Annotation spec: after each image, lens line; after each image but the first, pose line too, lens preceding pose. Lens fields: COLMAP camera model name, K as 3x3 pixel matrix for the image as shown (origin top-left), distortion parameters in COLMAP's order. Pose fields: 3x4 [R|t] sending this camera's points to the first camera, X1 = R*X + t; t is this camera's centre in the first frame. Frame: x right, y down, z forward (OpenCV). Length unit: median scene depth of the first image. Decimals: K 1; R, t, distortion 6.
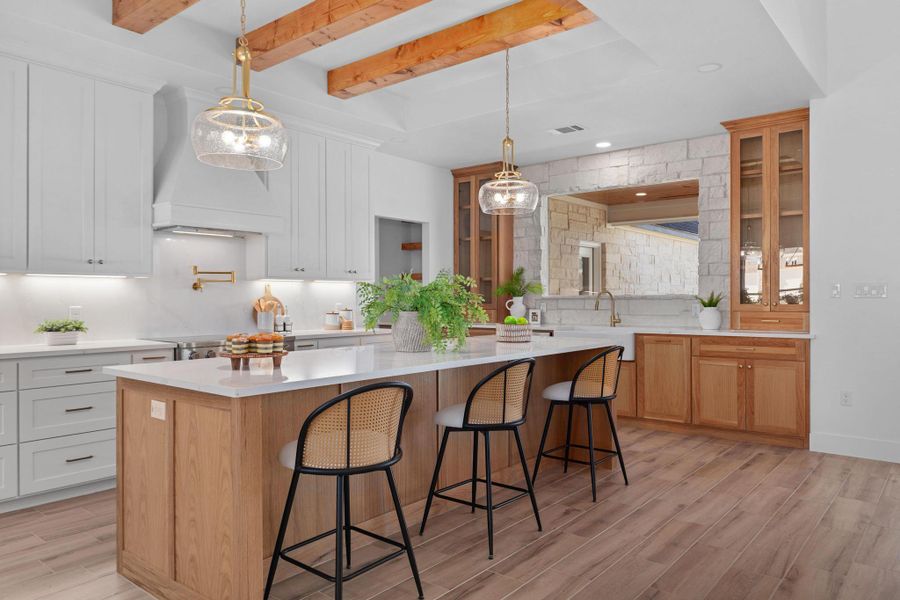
lens RADIAL K [[621.1, 0, 441.5], [0, 621.1, 299.2], [0, 0, 1]] dist [0.000258, -0.002496]
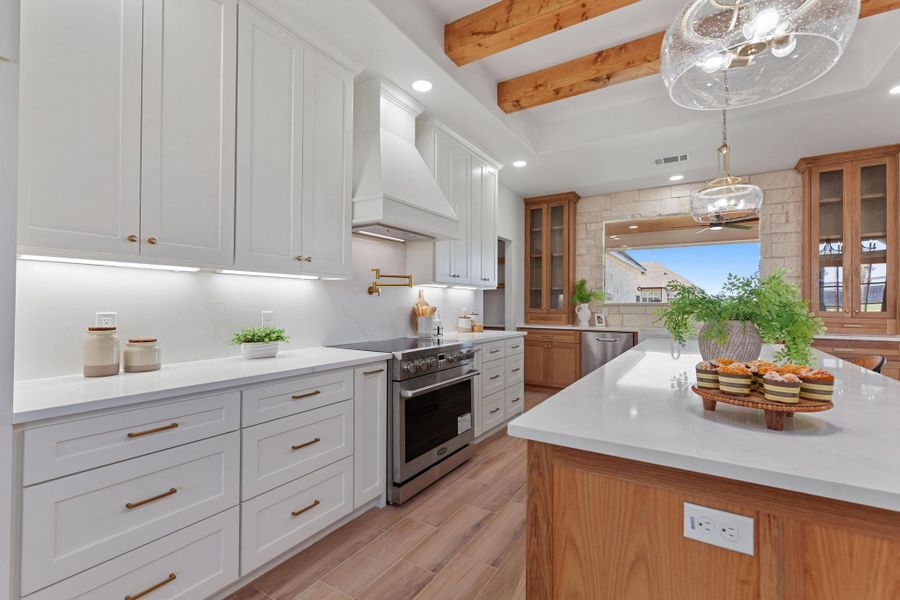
lens RADIAL K [[402.9, 0, 445.0], [0, 402.9, 301.2], [0, 0, 1]] dist [0.003465, 0.000352]
pose [[0.991222, 0.008090, 0.131960, -0.331299], [-0.007130, 0.999945, -0.007746, 0.000370], [-0.132015, 0.006737, 0.991225, 0.327081]]
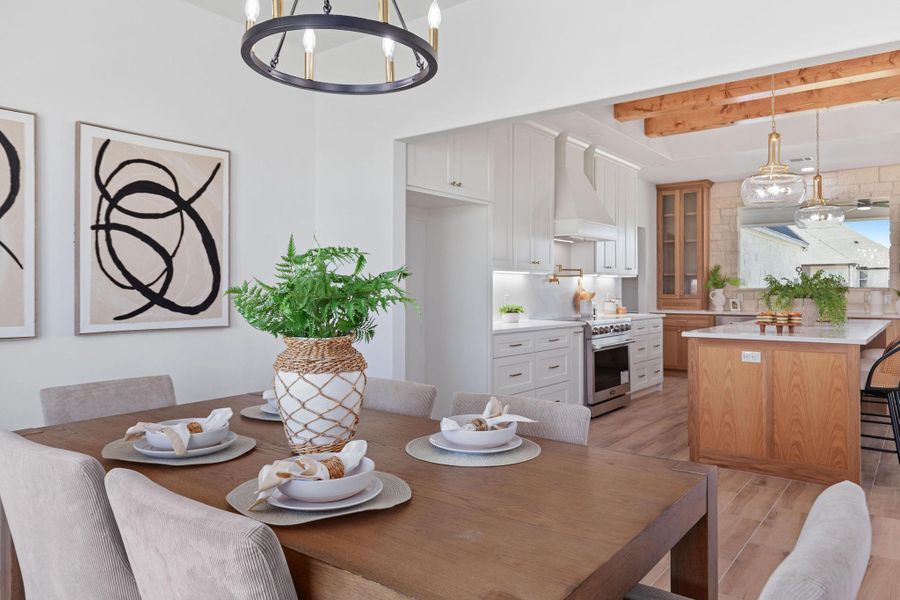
lens RADIAL K [[624.3, 0, 439.9], [0, 624.3, 284.8], [0, 0, 1]] dist [0.000074, -0.000774]
pose [[0.999440, 0.002777, 0.033339, -0.617313], [-0.002435, 0.999944, -0.010294, 0.003336], [-0.033366, 0.010208, 0.999391, -0.289170]]
